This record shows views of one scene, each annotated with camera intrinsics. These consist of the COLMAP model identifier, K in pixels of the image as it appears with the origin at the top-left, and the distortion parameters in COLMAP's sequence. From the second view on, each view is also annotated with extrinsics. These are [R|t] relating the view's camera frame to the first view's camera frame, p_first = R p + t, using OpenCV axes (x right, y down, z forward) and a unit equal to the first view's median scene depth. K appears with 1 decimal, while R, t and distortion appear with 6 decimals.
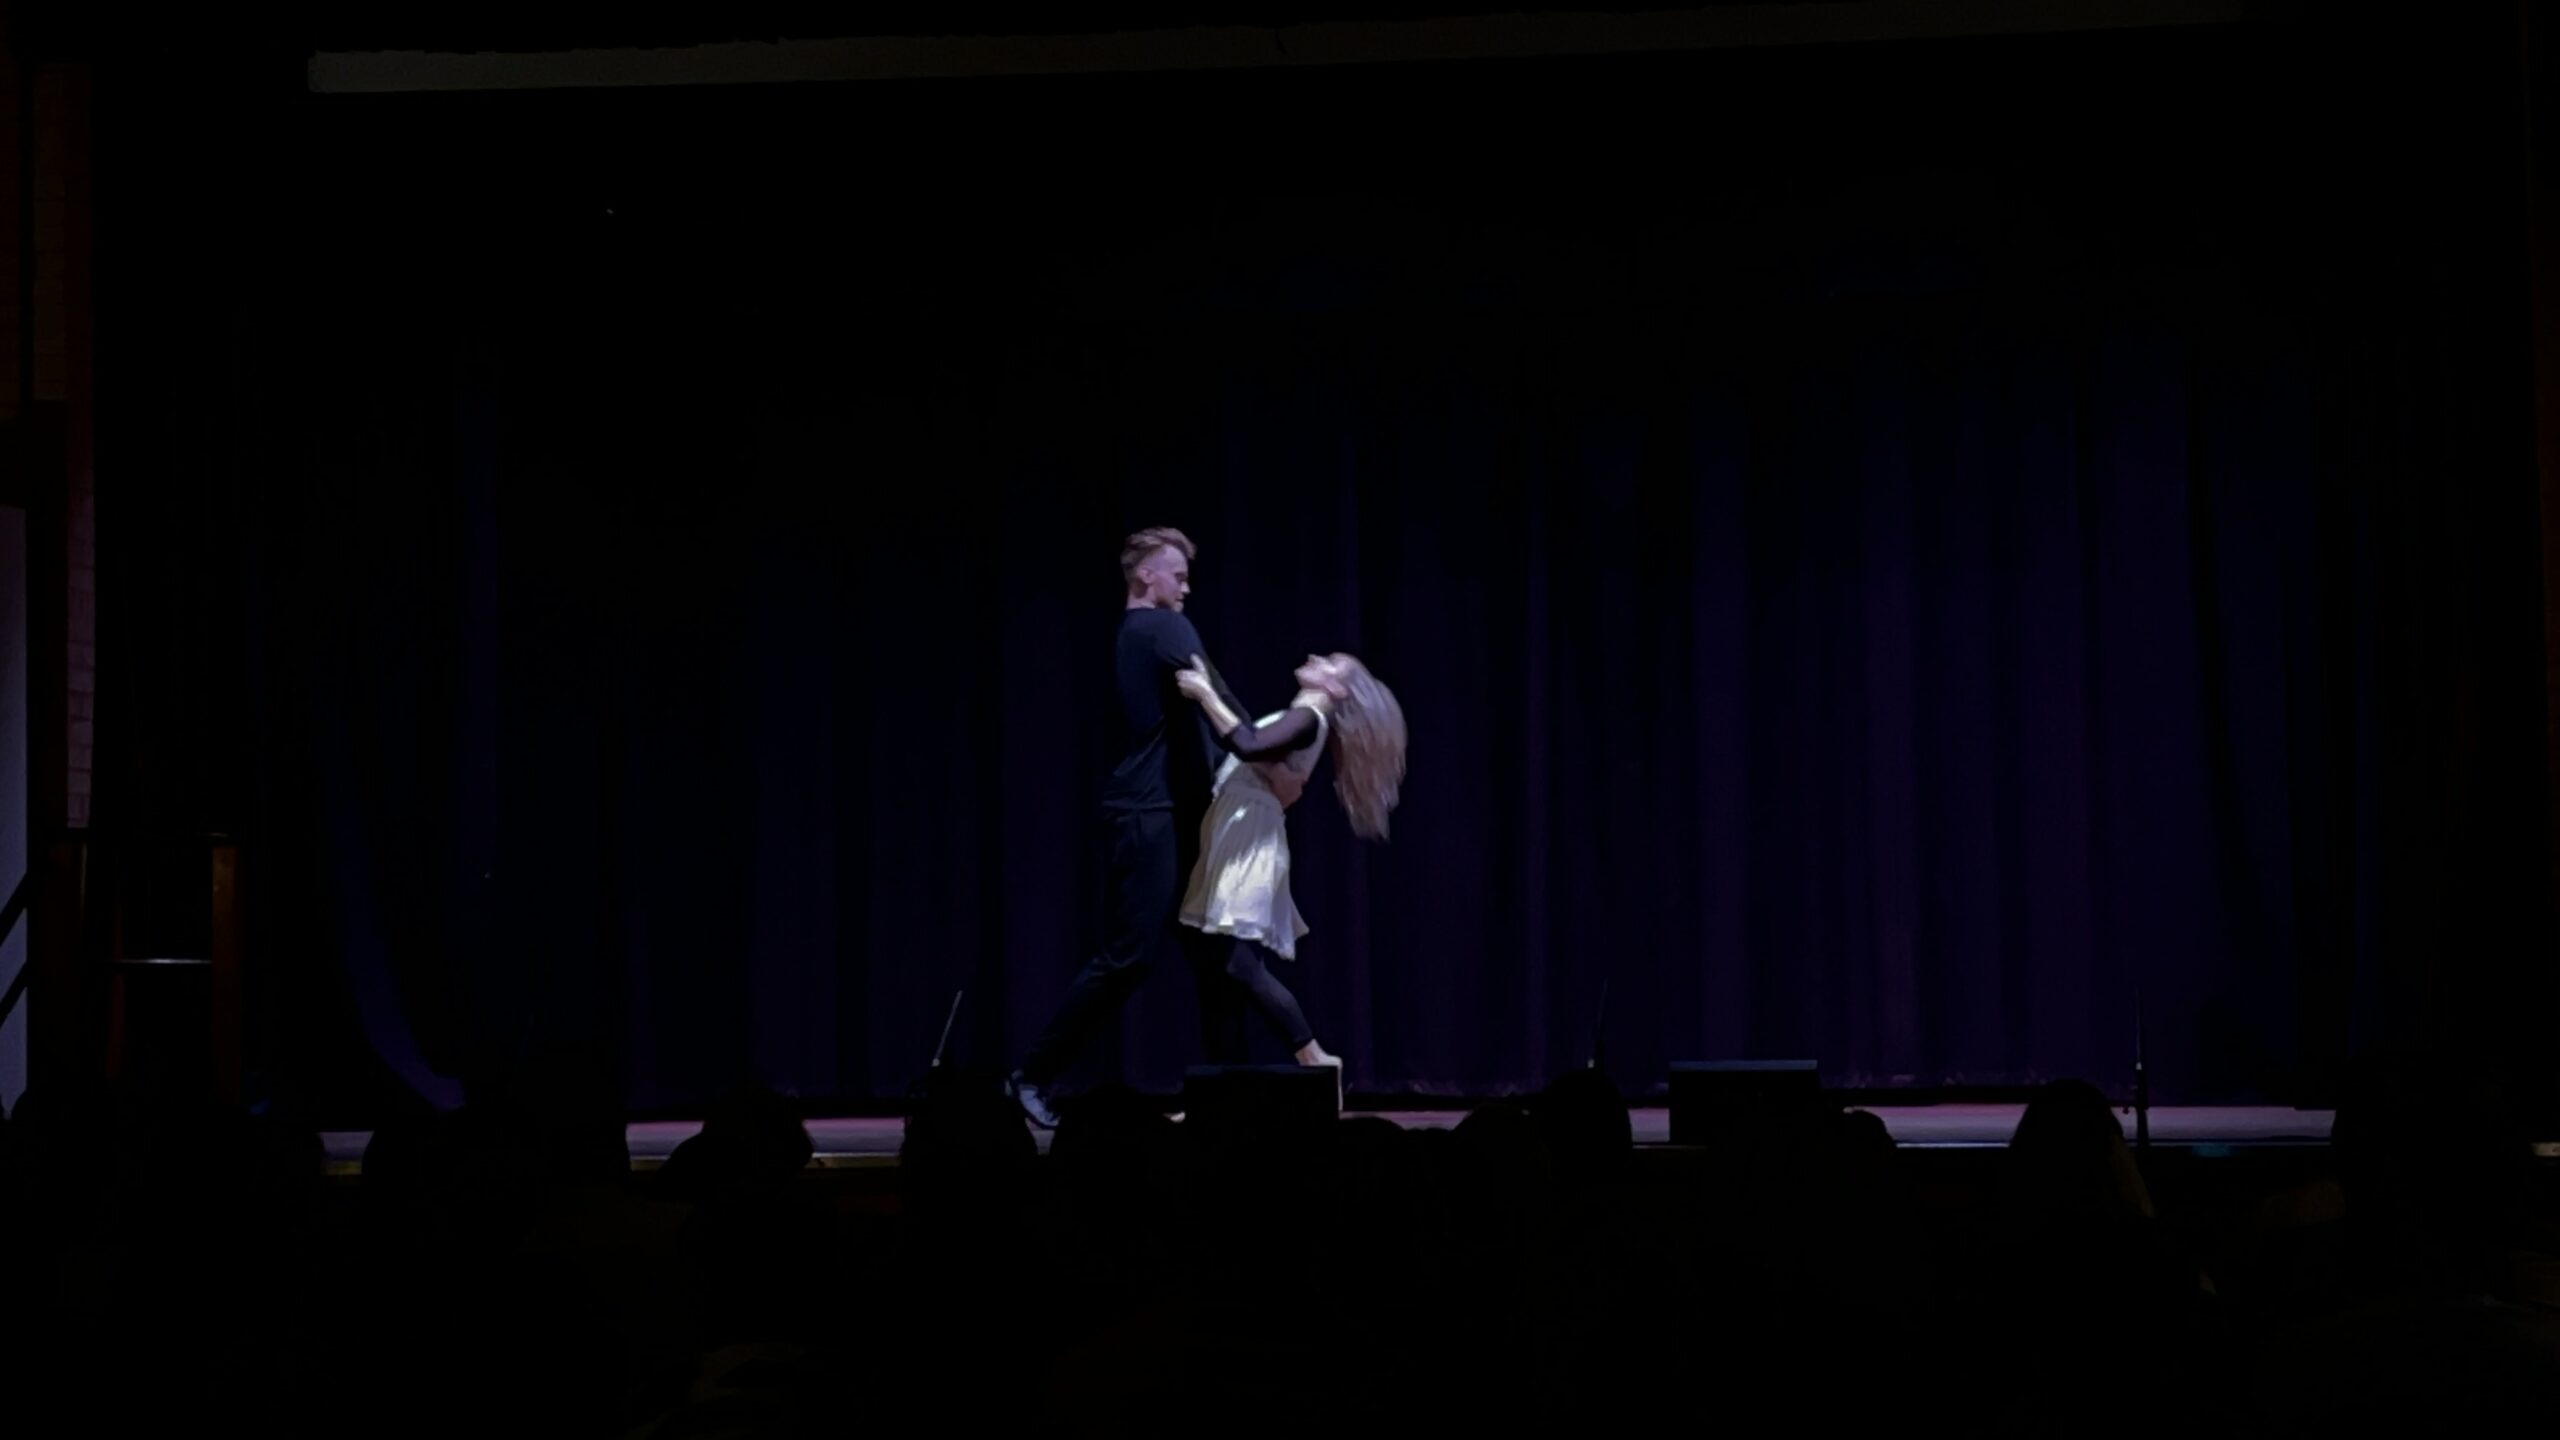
lens RADIAL K [[5191.1, 0, 1261.5], [0, 5191.1, 742.1], [0, 0, 1]] dist [0.068573, 0.000000]
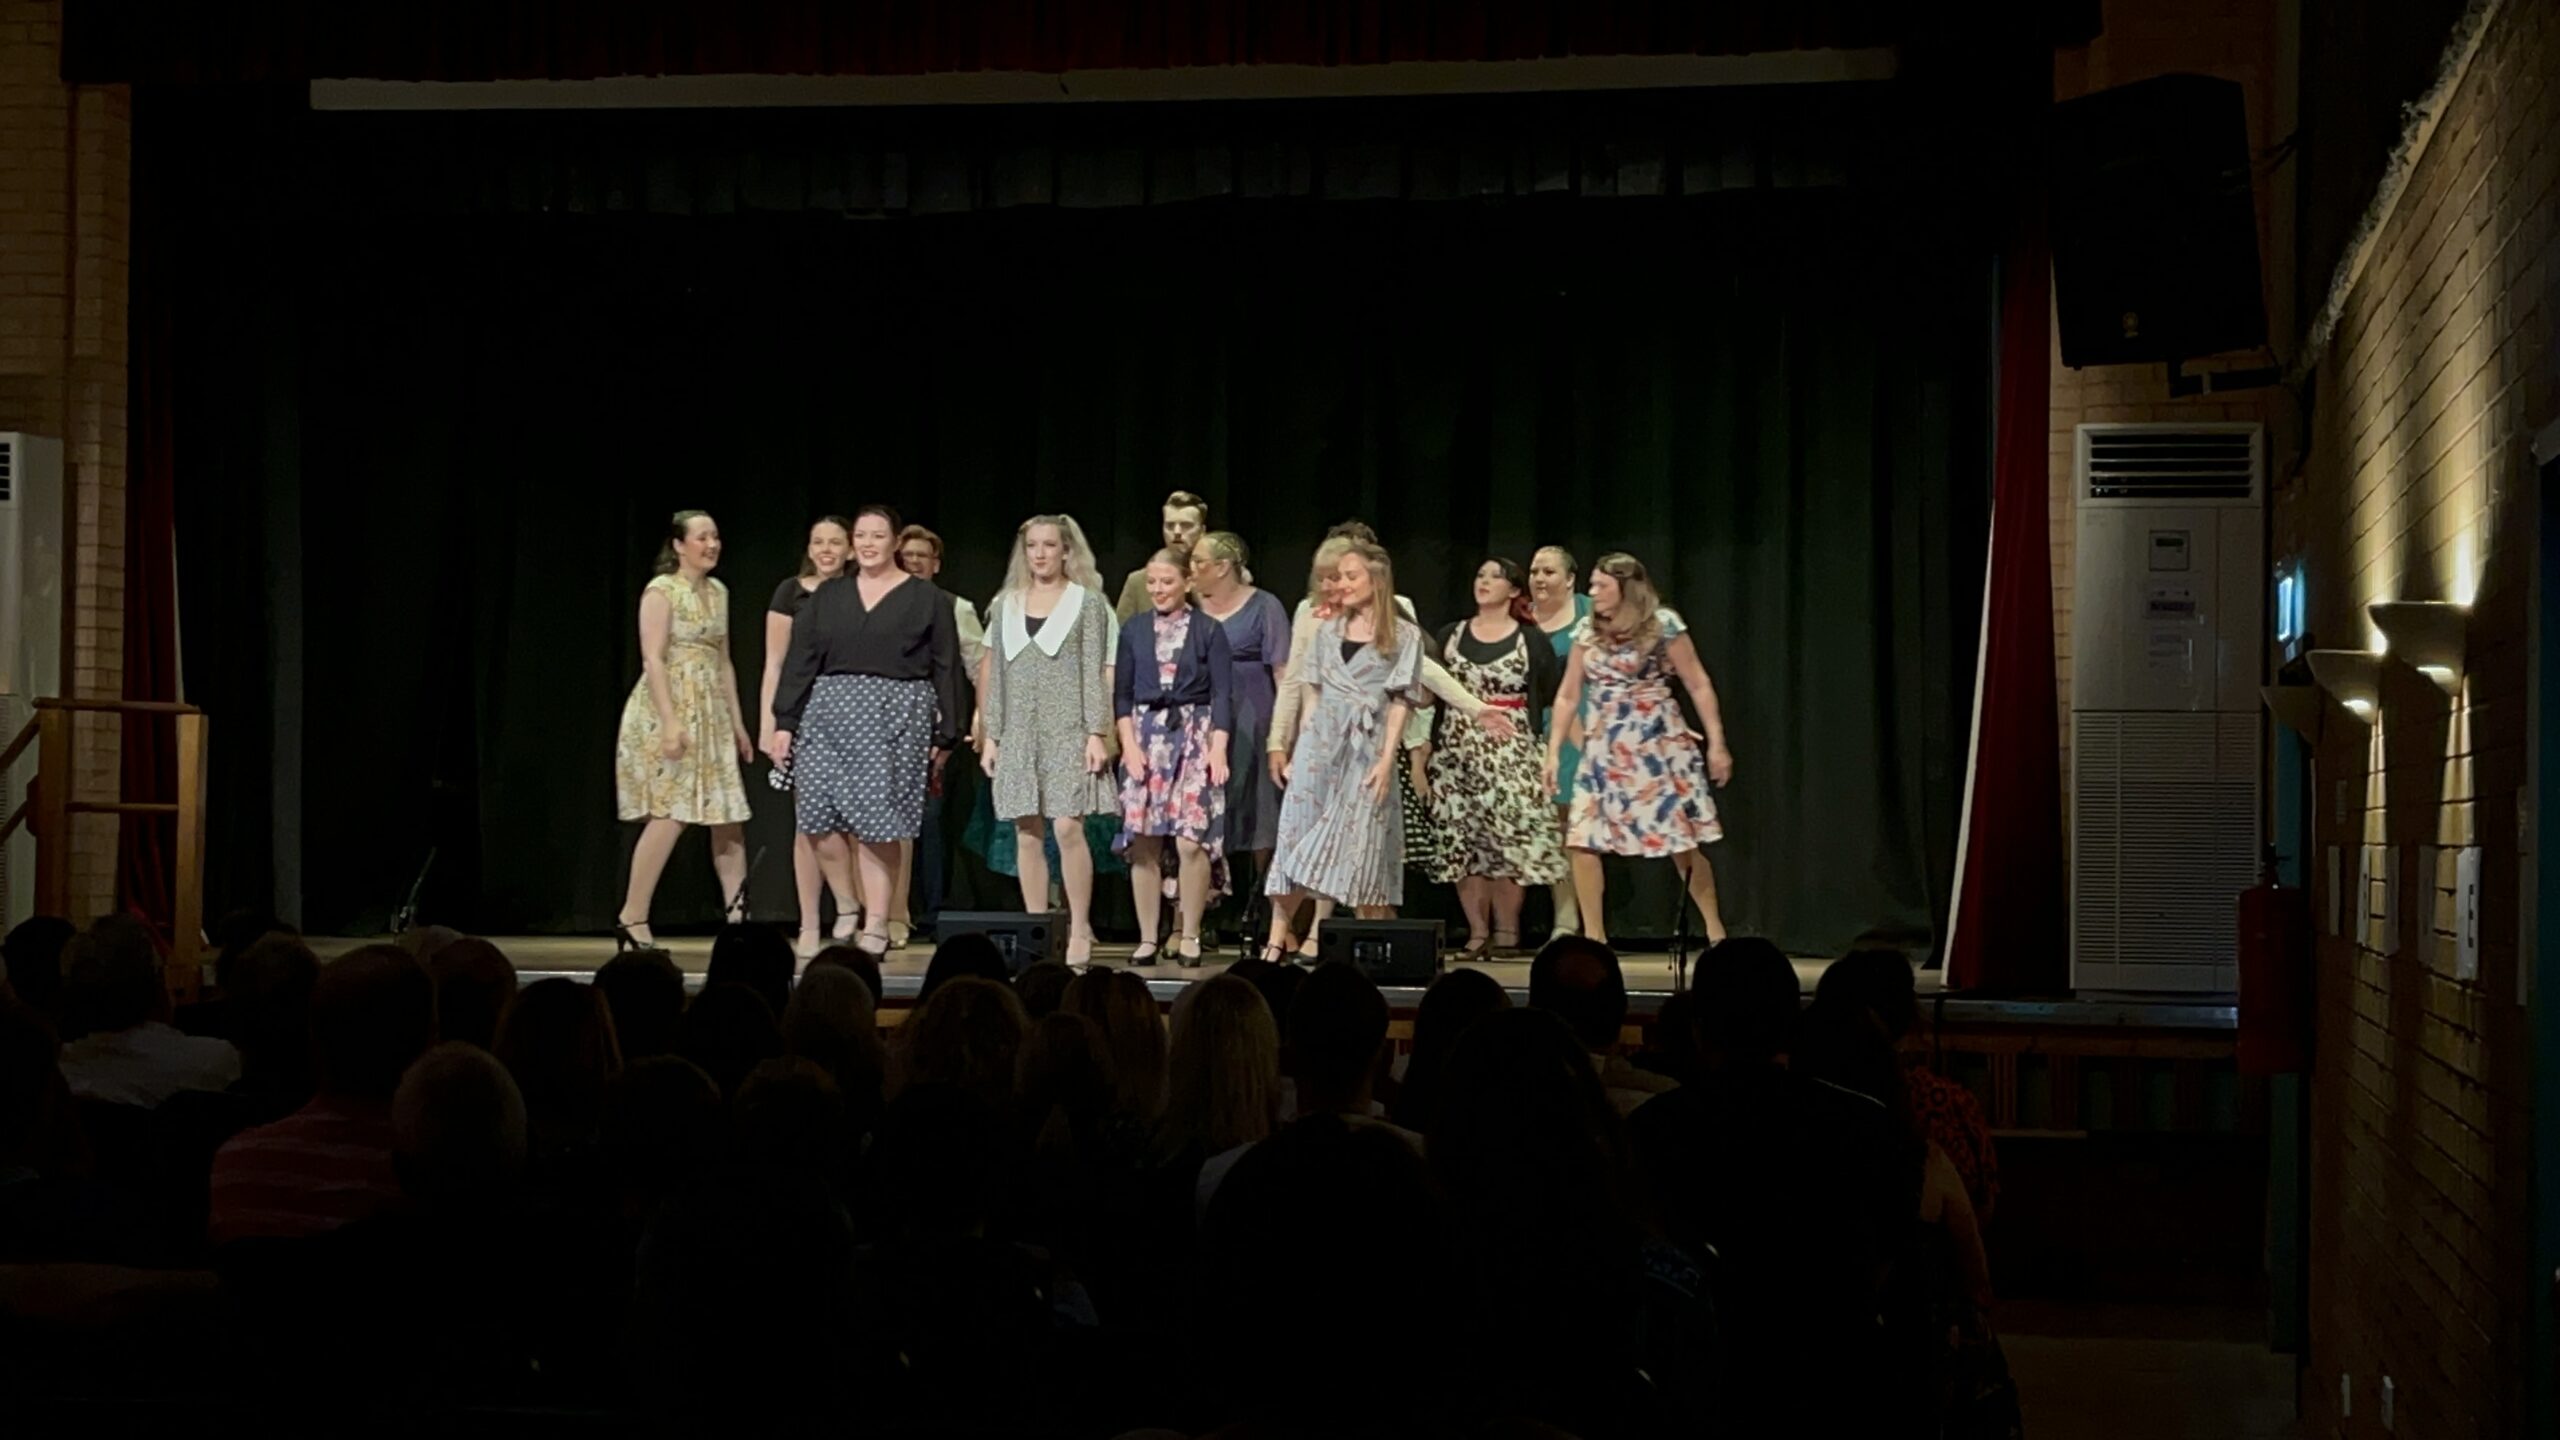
lens RADIAL K [[4253.9, 0, 1317.0], [0, 4253.9, 771.2], [0, 0, 1]] dist [0.051702, 0.000000]
pose [[0.997479, 0.025286, -0.066304, 0.135031], [-0.023098, 0.999170, 0.033566, -0.006666], [0.067098, -0.031950, 0.997235, -0.009944]]
